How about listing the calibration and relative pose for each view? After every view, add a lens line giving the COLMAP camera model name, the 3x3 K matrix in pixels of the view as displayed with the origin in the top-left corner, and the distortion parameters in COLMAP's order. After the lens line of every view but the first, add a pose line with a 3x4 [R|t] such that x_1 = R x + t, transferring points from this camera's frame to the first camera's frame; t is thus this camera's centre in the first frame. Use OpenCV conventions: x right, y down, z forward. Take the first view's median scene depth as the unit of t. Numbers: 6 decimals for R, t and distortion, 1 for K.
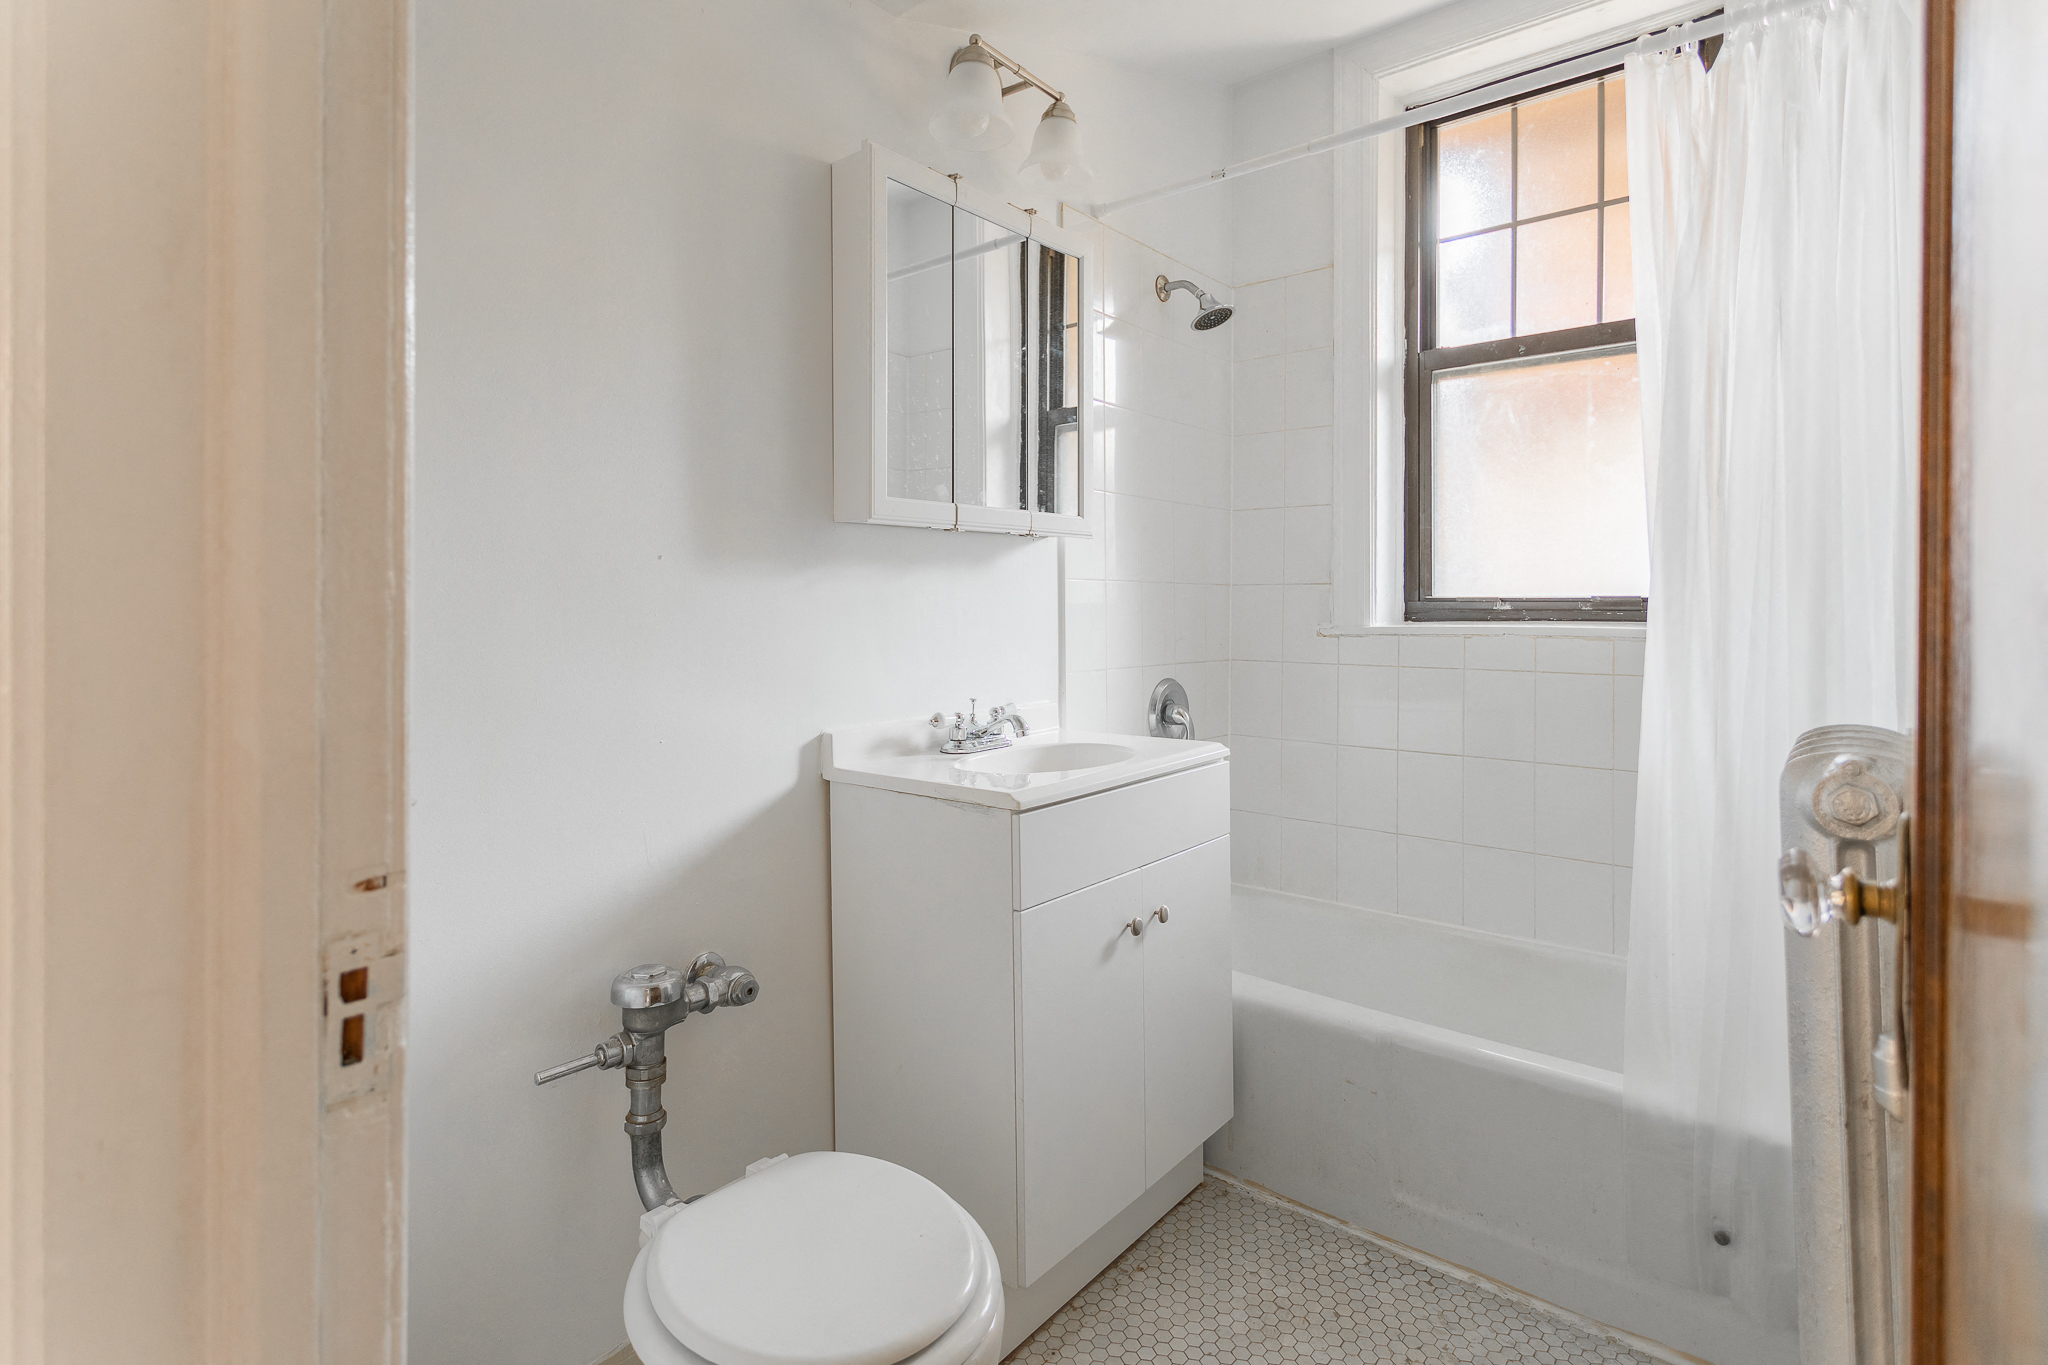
lens RADIAL K [[1005.3, 0, 1041.3], [0, 1005.3, 614.8], [0, 0, 1]] dist [0.002592, 0.000231]
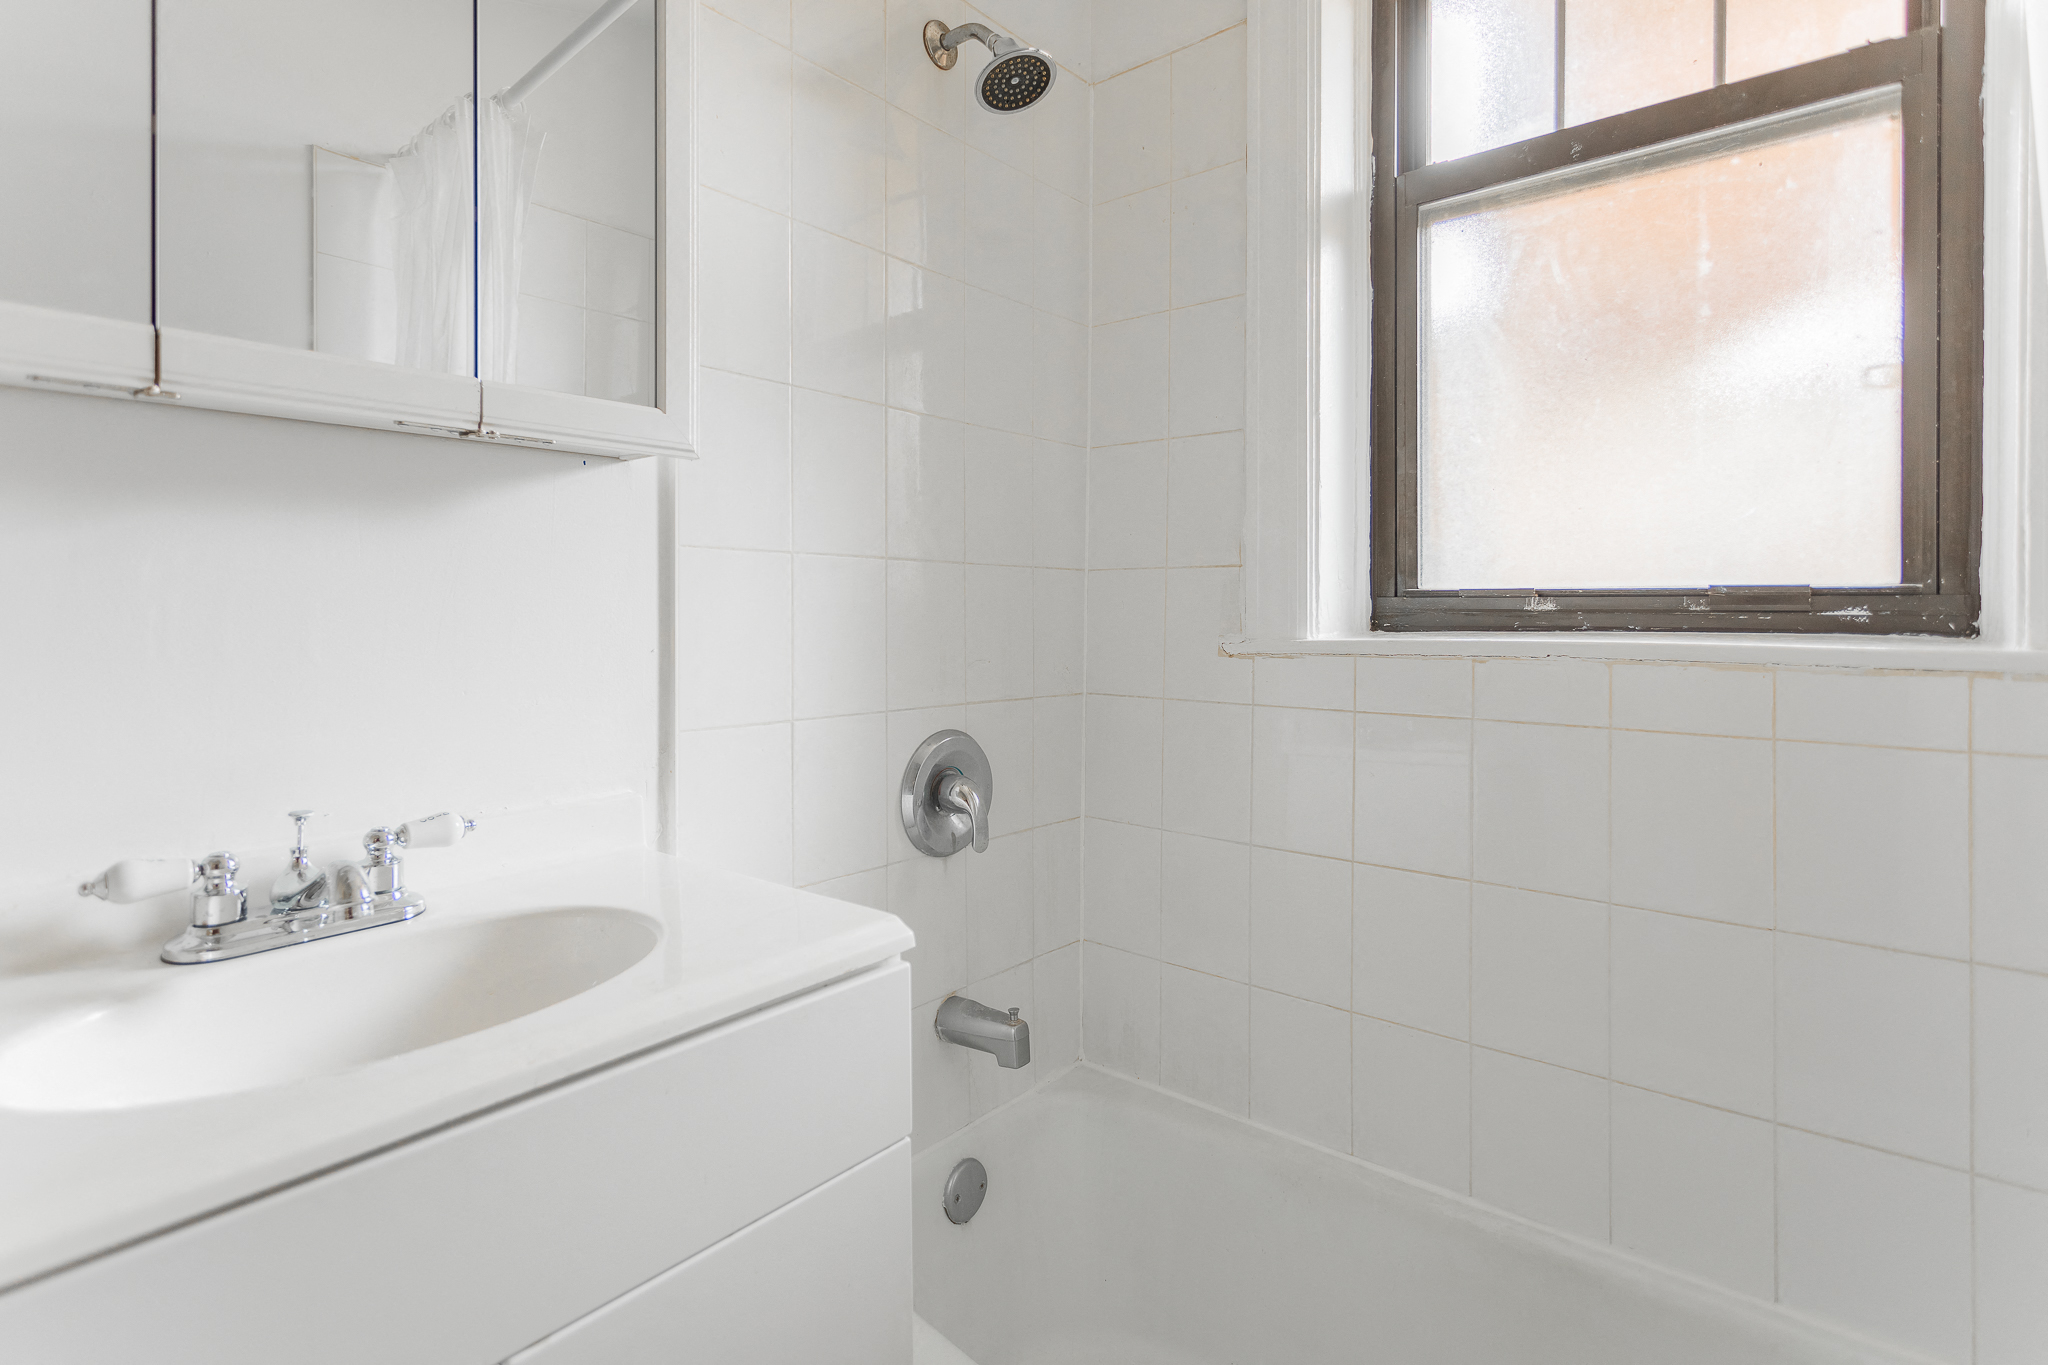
lens RADIAL K [[1005.3, 0, 1014.1], [0, 1005.3, 614.9], [0, 0, 1]] dist [0.002592, 0.000231]
pose [[0.999692, 0.003454, -0.024558, 0.207564], [-0.003585, 0.999979, -0.005320, 0.001627], [0.024539, 0.005406, 0.999684, 0.503972]]
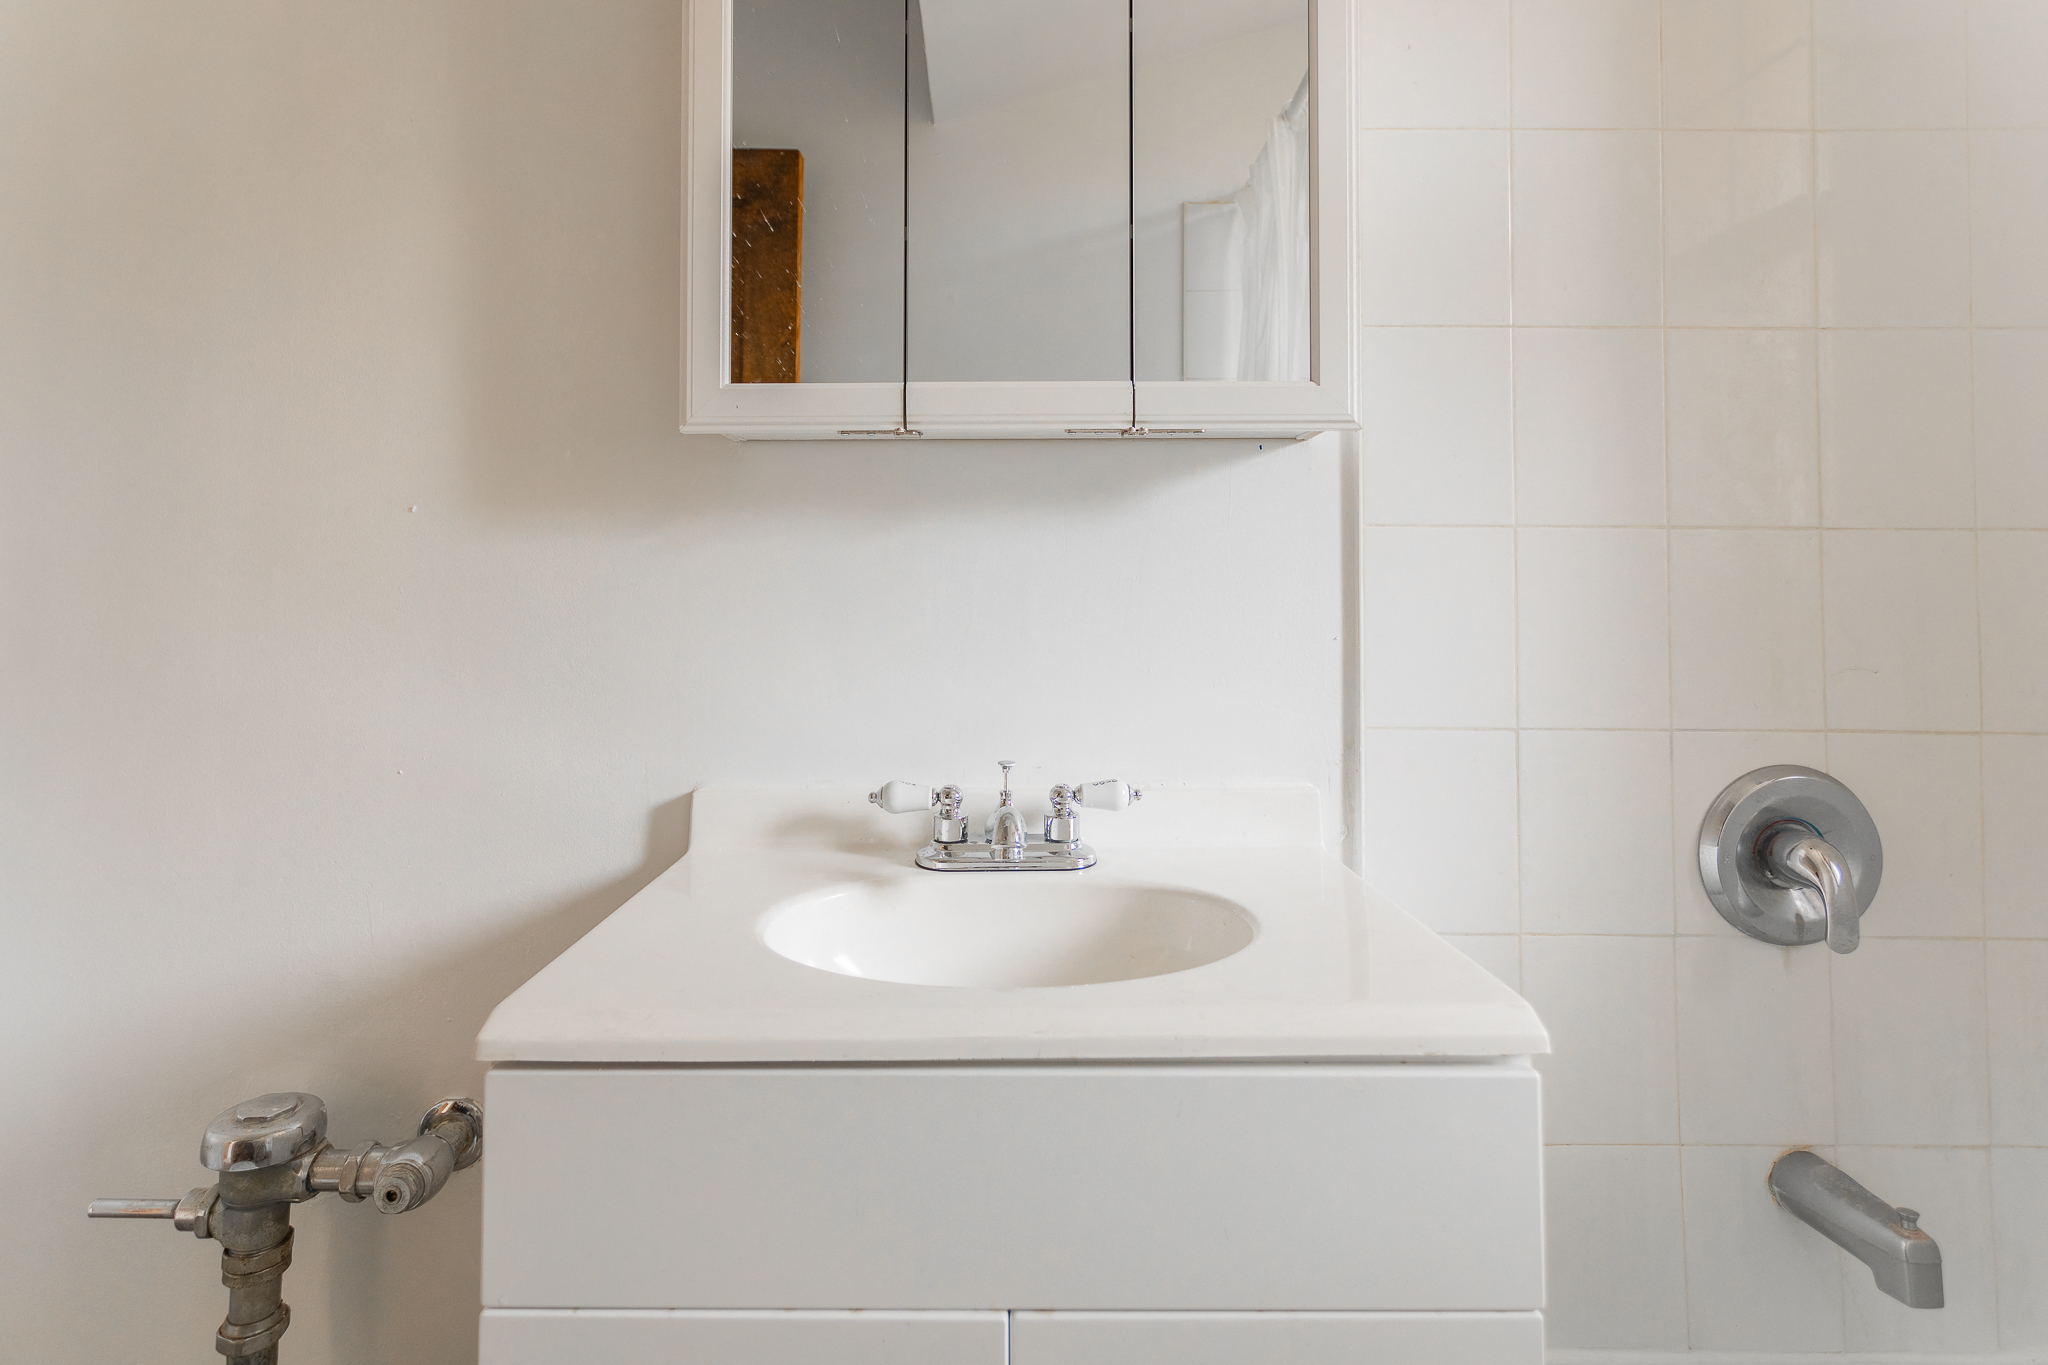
lens RADIAL K [[1005.3, 0, 961.1], [0, 1005.3, 570.7], [0, 0, 1]] dist [0.002592, 0.000231]
pose [[0.625613, -0.011541, -0.780048, 0.272240], [-0.011315, 0.999651, -0.023865, -0.000903], [0.780052, 0.023757, 0.625264, 0.569424]]
